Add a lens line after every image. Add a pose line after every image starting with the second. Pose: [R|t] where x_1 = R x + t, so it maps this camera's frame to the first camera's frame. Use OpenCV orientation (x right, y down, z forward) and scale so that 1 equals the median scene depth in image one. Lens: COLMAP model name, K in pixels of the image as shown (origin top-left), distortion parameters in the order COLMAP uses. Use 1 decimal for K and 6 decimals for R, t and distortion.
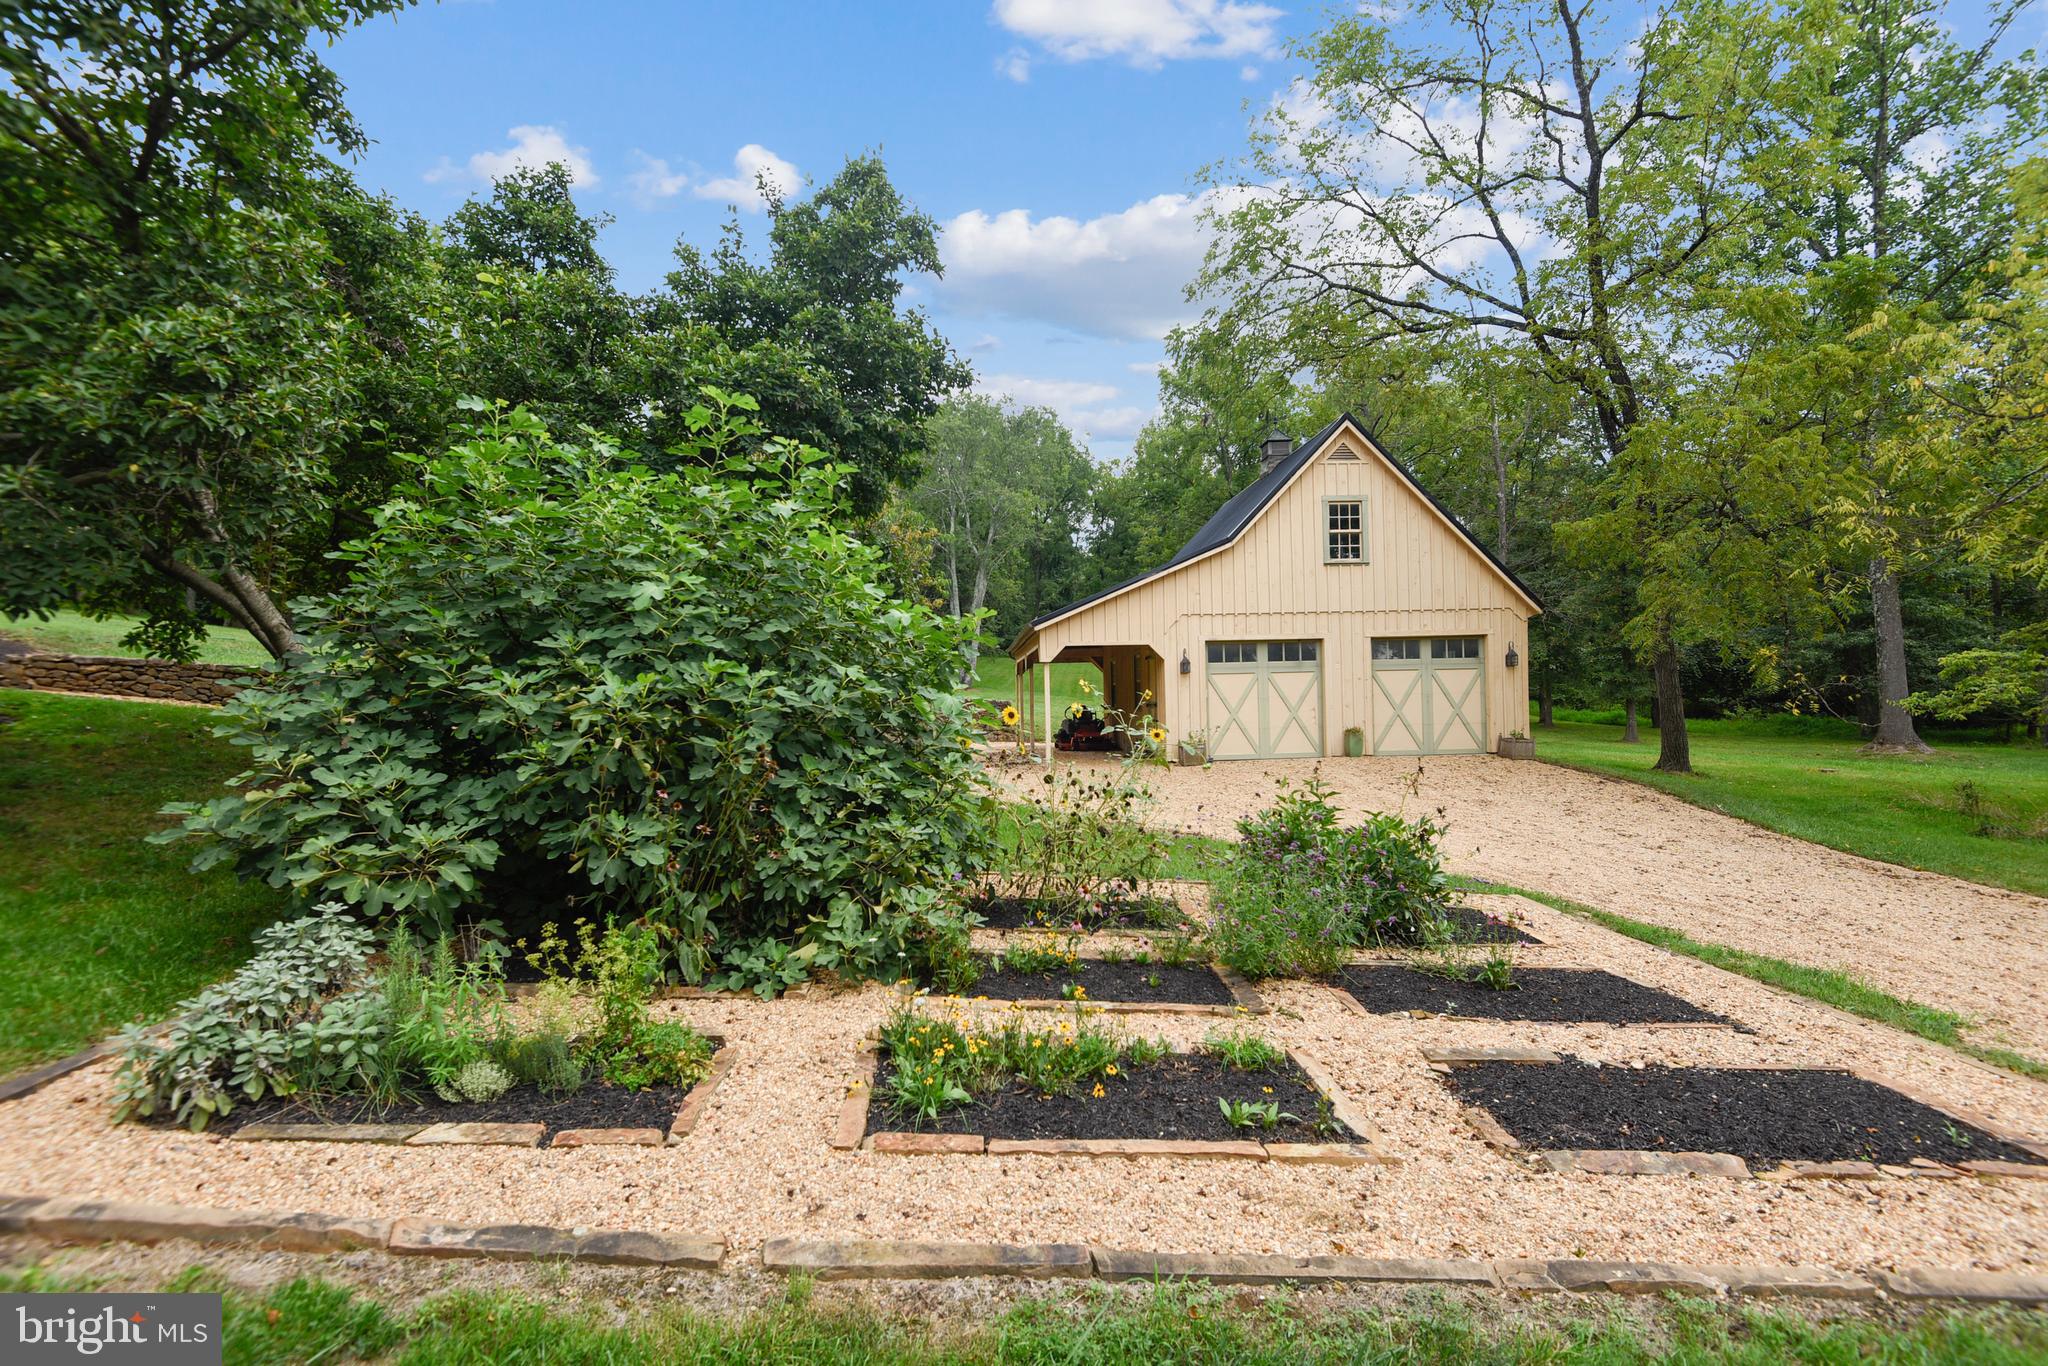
lens RADIAL K [[936.7, 0, 1027.0], [0, 936.7, 698.2], [0, 0, 1]] dist [-0.001737, -0.000899]
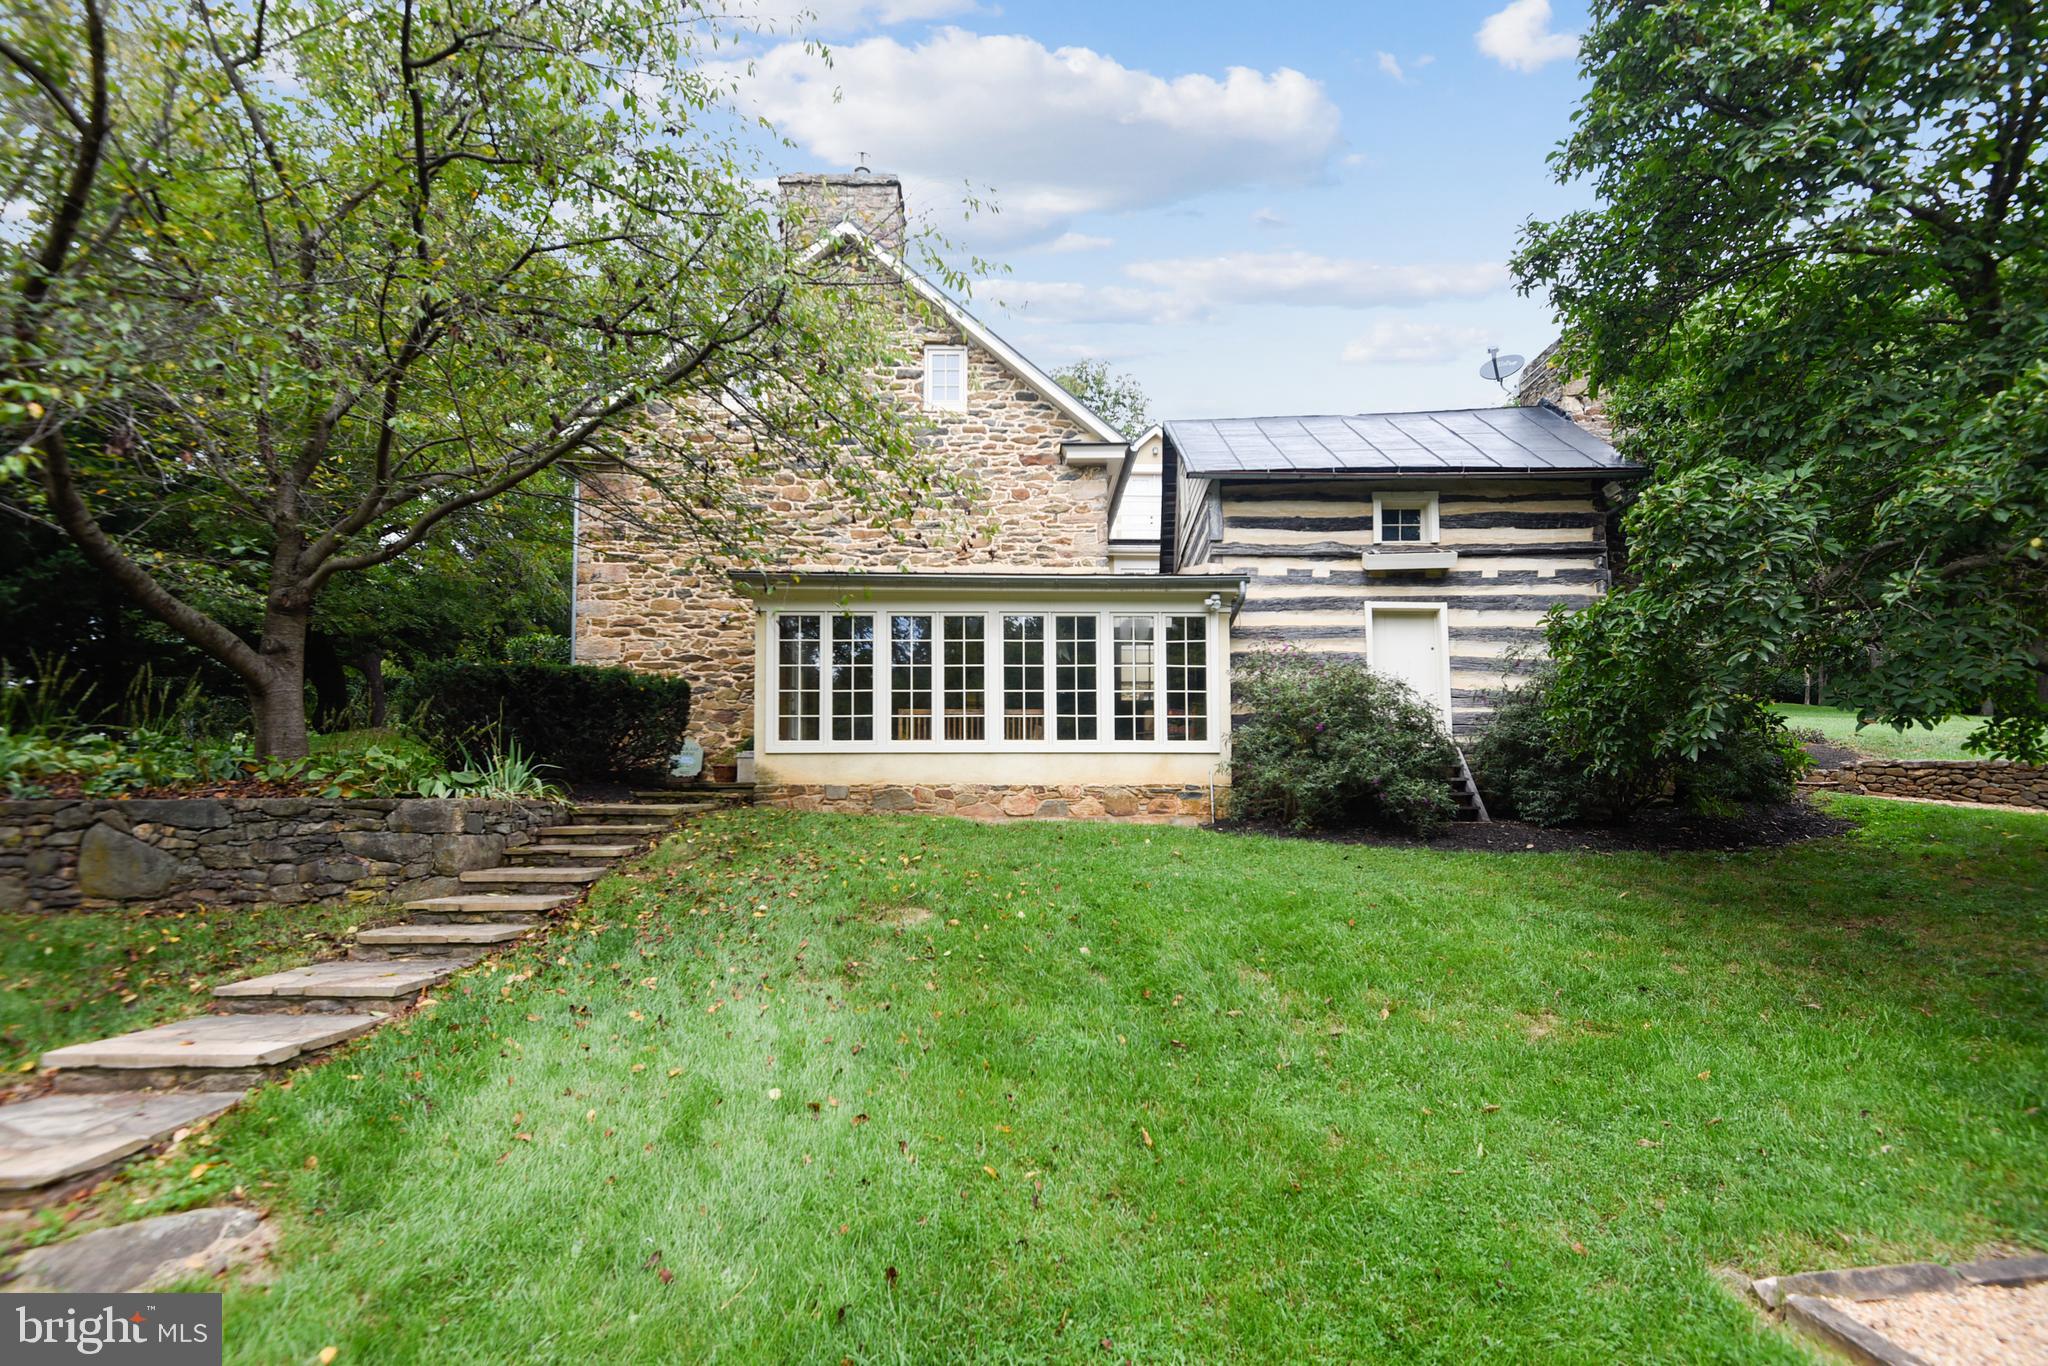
lens RADIAL K [[954.2, 0, 1024.0], [0, 954.2, 683.0], [0, 0, 1]] dist [0.008315, -0.001427]
pose [[0.063910, -0.119944, -0.990721, -0.168239], [0.002131, 0.992765, -0.120054, -0.017411], [0.997953, 0.005561, 0.063703, 0.030485]]
